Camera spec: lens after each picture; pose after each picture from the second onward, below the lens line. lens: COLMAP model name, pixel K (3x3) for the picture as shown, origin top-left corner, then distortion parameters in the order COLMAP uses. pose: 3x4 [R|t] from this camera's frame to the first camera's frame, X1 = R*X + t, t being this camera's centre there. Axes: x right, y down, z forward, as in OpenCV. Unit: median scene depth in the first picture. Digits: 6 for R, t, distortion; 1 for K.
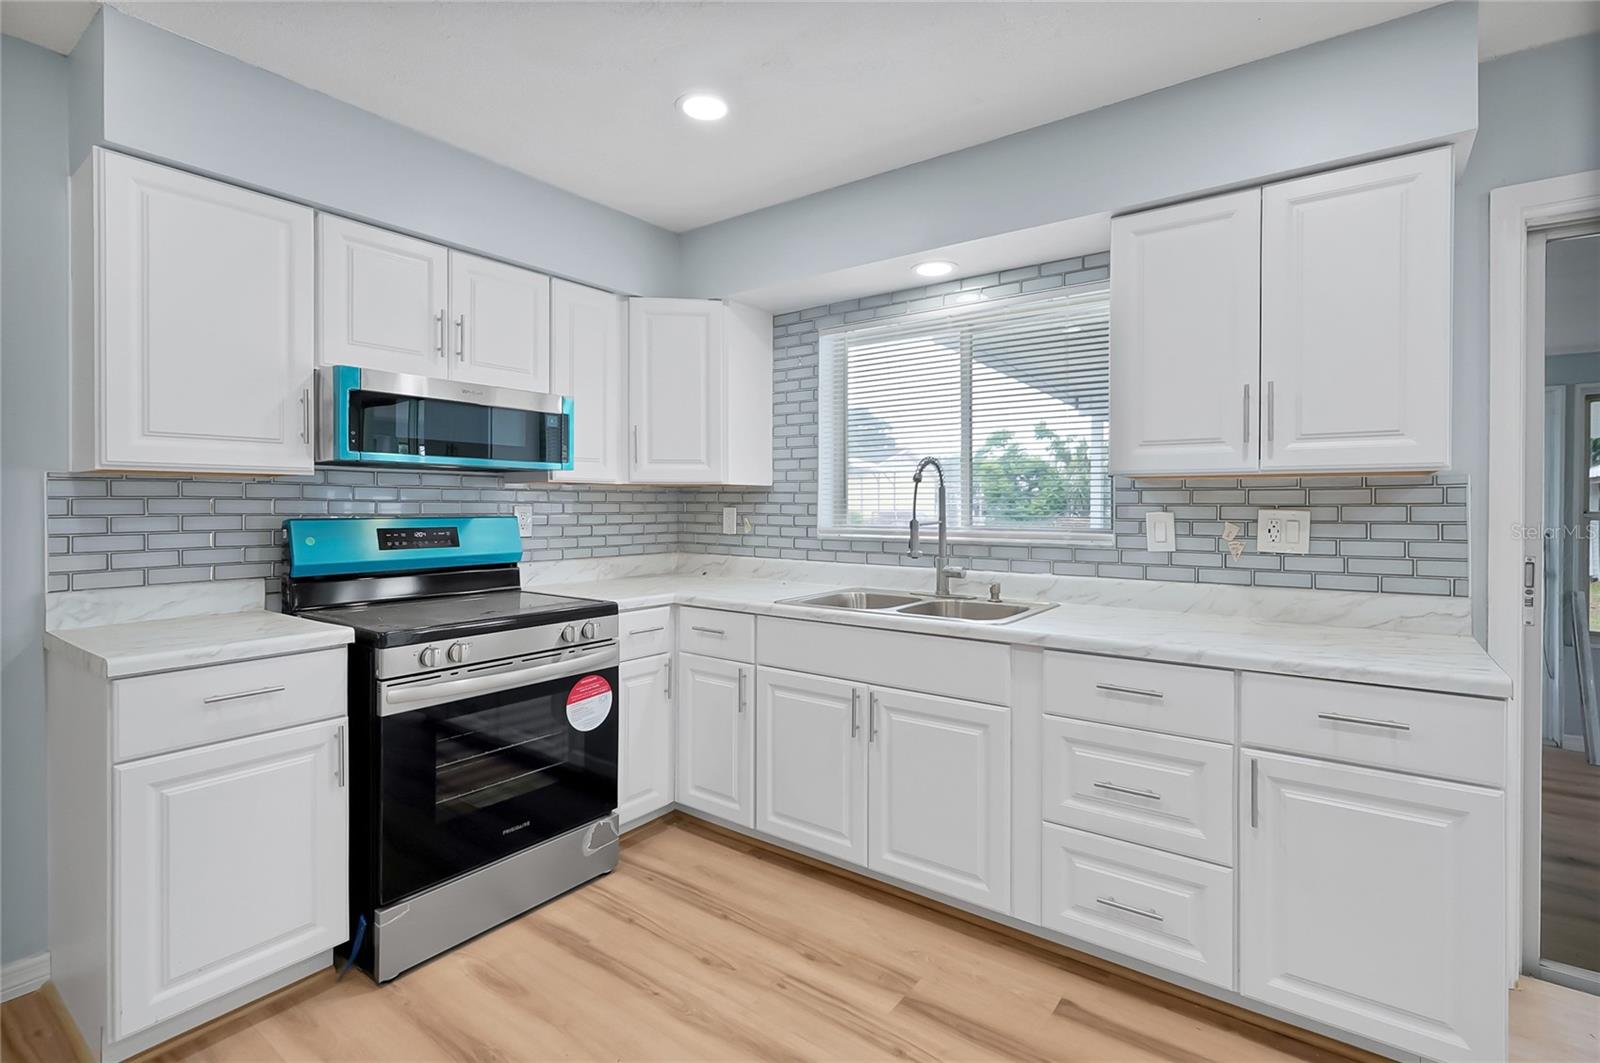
lens RADIAL K [[745.8, 0, 798.0], [0, 745.8, 511.0], [0, 0, 1]] dist [-0.000804, 0.000307]
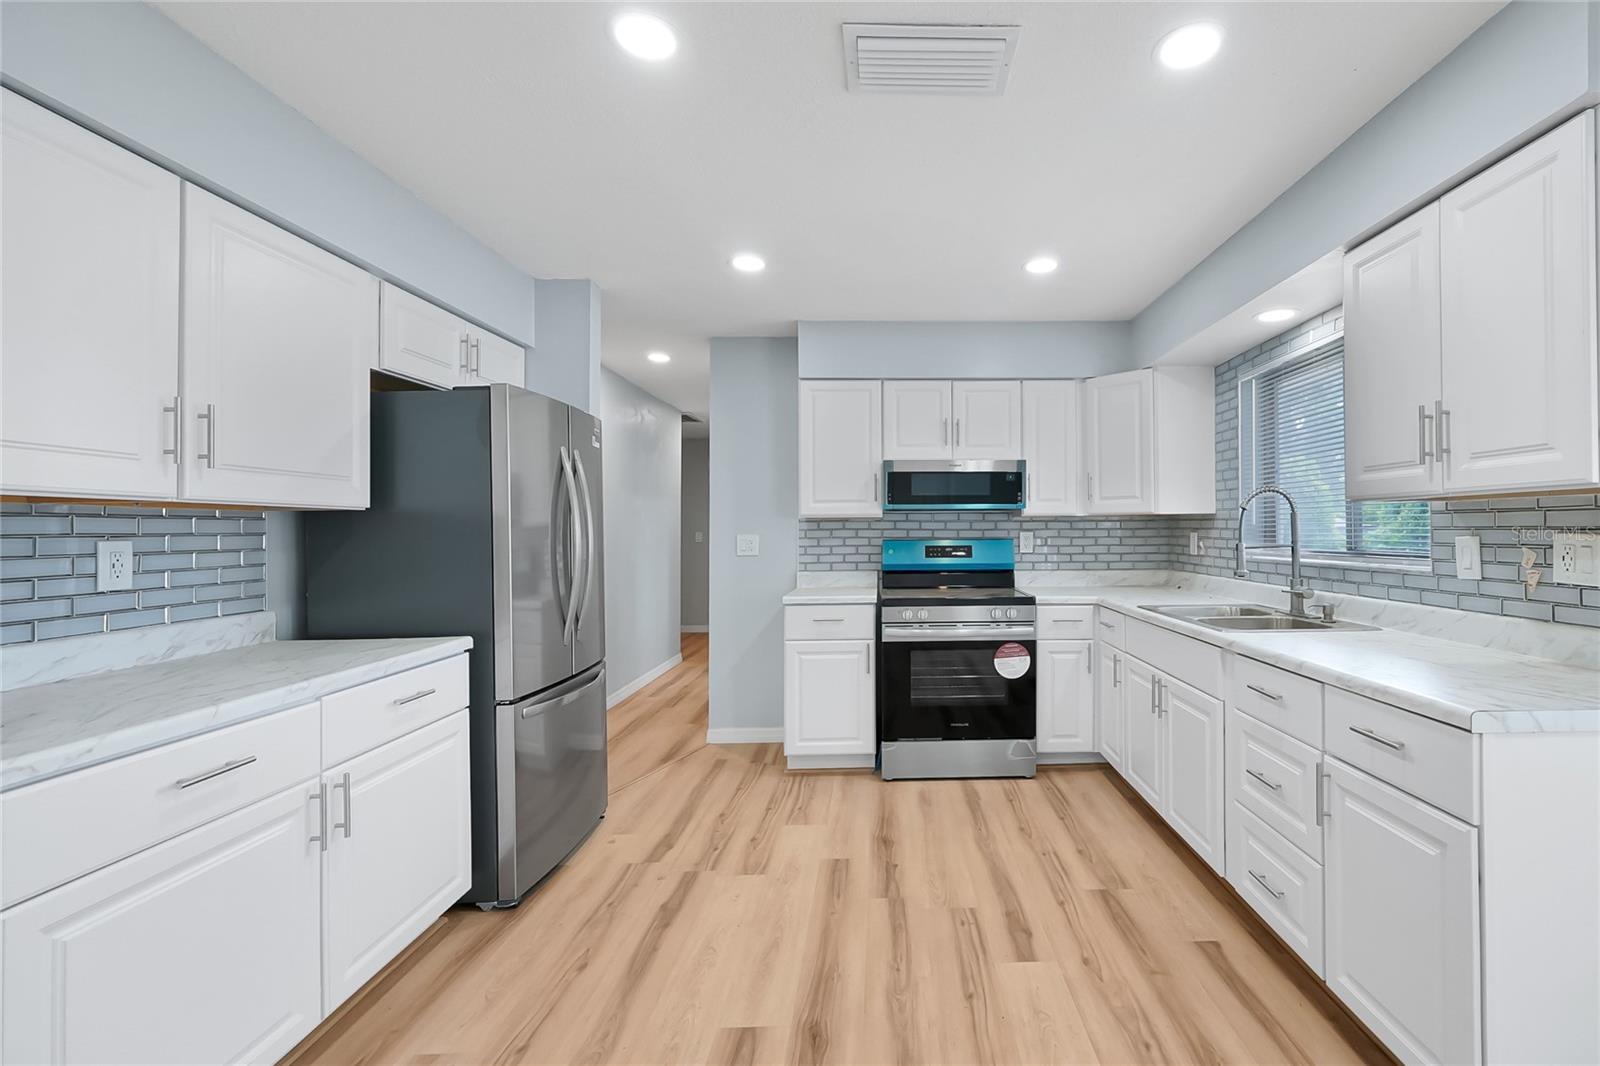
lens RADIAL K [[717.5, 0, 911.5], [0, 717.5, 524.0], [0, 0, 1]] dist [-0.001056, 0.000188]
pose [[0.622860, -0.013438, -0.782218, 0.817818], [0.001104, 0.999867, -0.016298, 0.000205], [0.782332, 0.009288, 0.622792, -0.092681]]
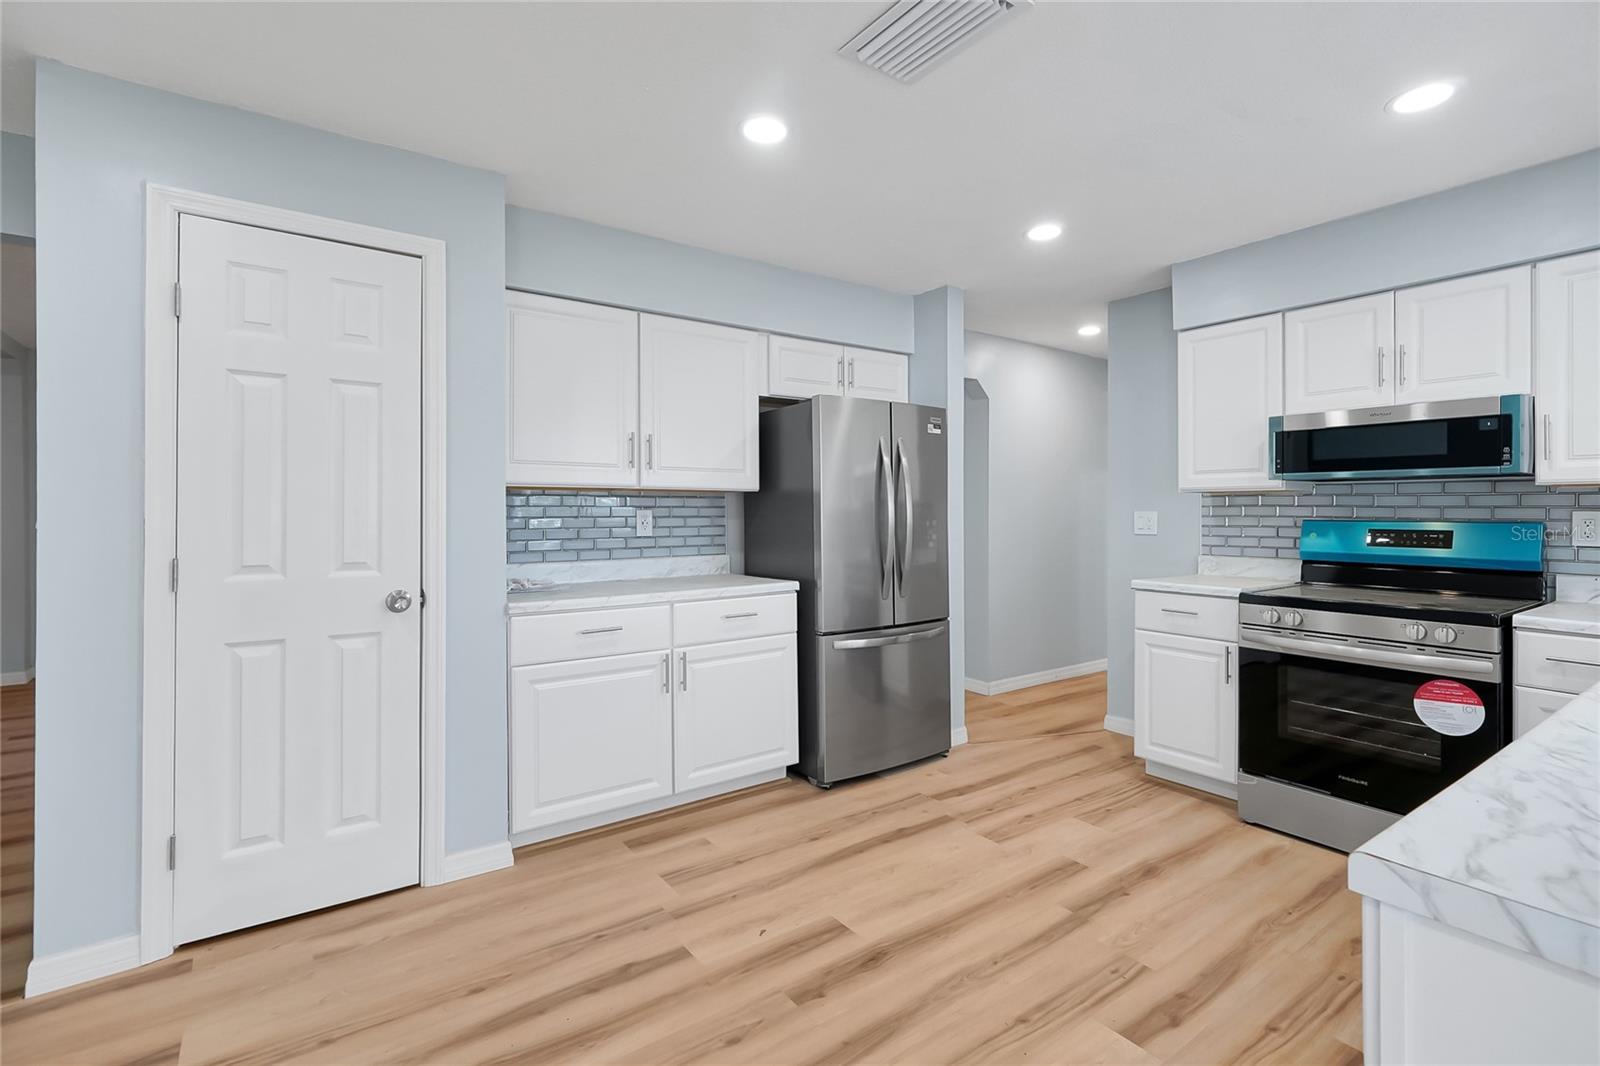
lens RADIAL K [[745.8, 0, 798.0], [0, 745.8, 512.5], [0, 0, 1]] dist [-0.000804, 0.000307]
pose [[-0.310074, 0.000842, -0.950712, 1.026568], [-0.010361, 0.999937, 0.004265, 0.000523], [0.950656, 0.011173, -0.310046, 0.519040]]
